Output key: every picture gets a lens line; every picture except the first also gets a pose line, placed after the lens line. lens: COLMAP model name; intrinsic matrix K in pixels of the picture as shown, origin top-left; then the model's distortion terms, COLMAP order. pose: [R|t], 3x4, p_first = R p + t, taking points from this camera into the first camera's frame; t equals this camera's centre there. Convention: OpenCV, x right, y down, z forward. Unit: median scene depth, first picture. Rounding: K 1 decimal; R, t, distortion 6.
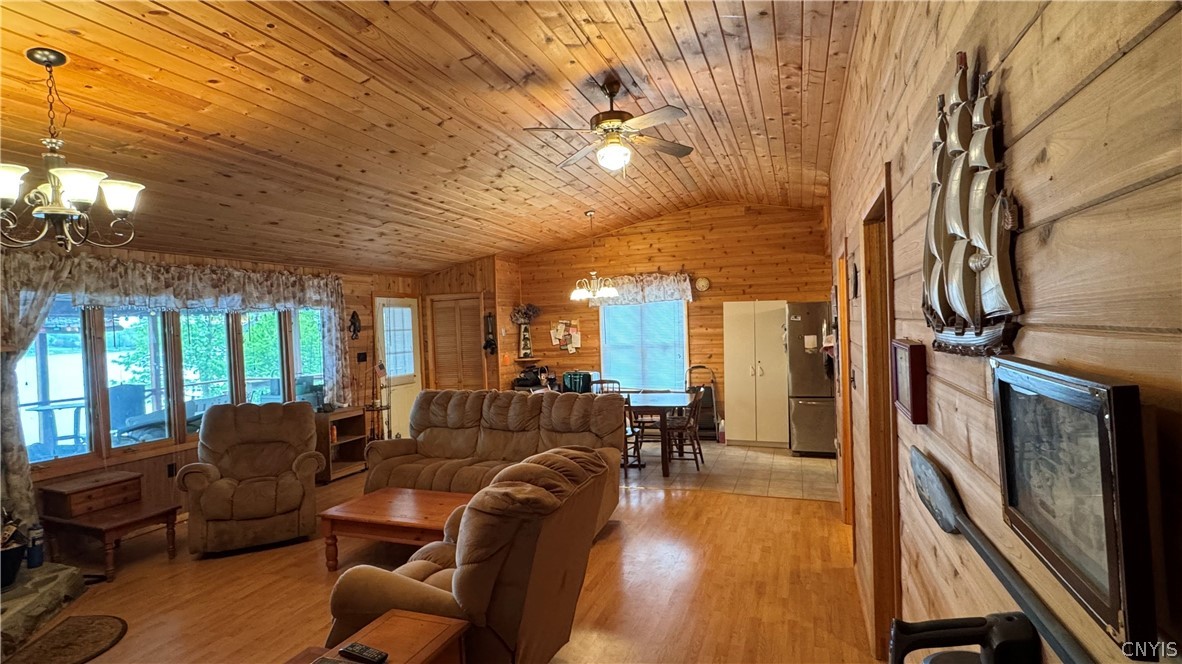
lens RADIAL K [[588.8, 0, 591.0], [0, 588.8, 332.0], [0, 0, 1]] dist [0.000648, 0.000190]
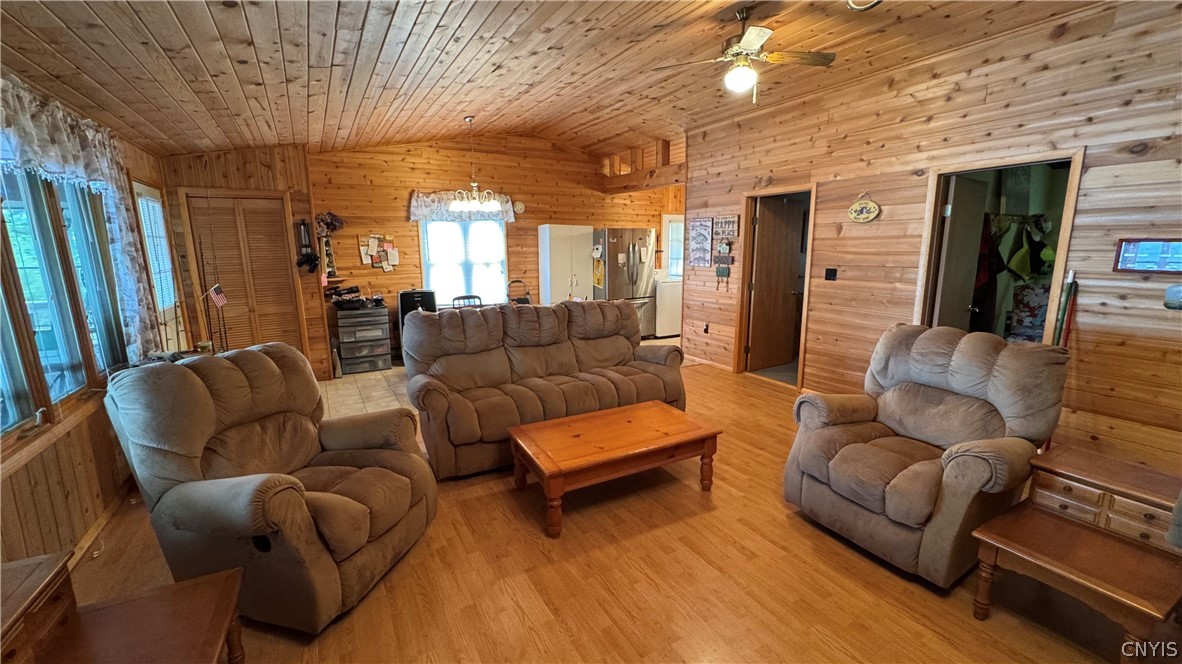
lens RADIAL K [[472.0, 0, 591.0], [0, 472.0, 332.0], [0, 0, 1]] dist [-0.001711, -0.000078]
pose [[0.643176, -0.107470, 0.758139, -0.425109], [-0.005621, 0.989412, 0.145023, 0.022699], [-0.765698, -0.097537, 0.635762, 0.294153]]
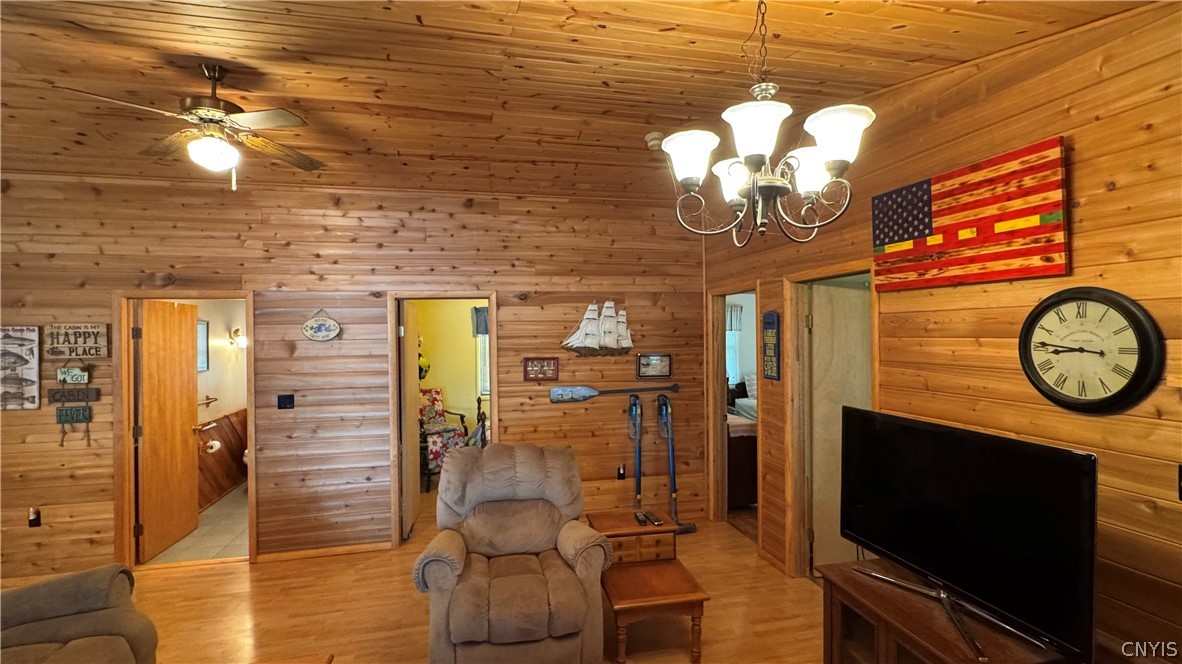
lens RADIAL K [[538.8, 0, 591.0], [0, 538.8, 332.0], [0, 0, 1]] dist [0.000578, -0.001297]
pose [[-0.542859, 0.044870, 0.838625, -0.413699], [0.042962, 0.998748, -0.025627, -0.006999], [-0.838724, 0.022118, -0.544107, 0.474657]]
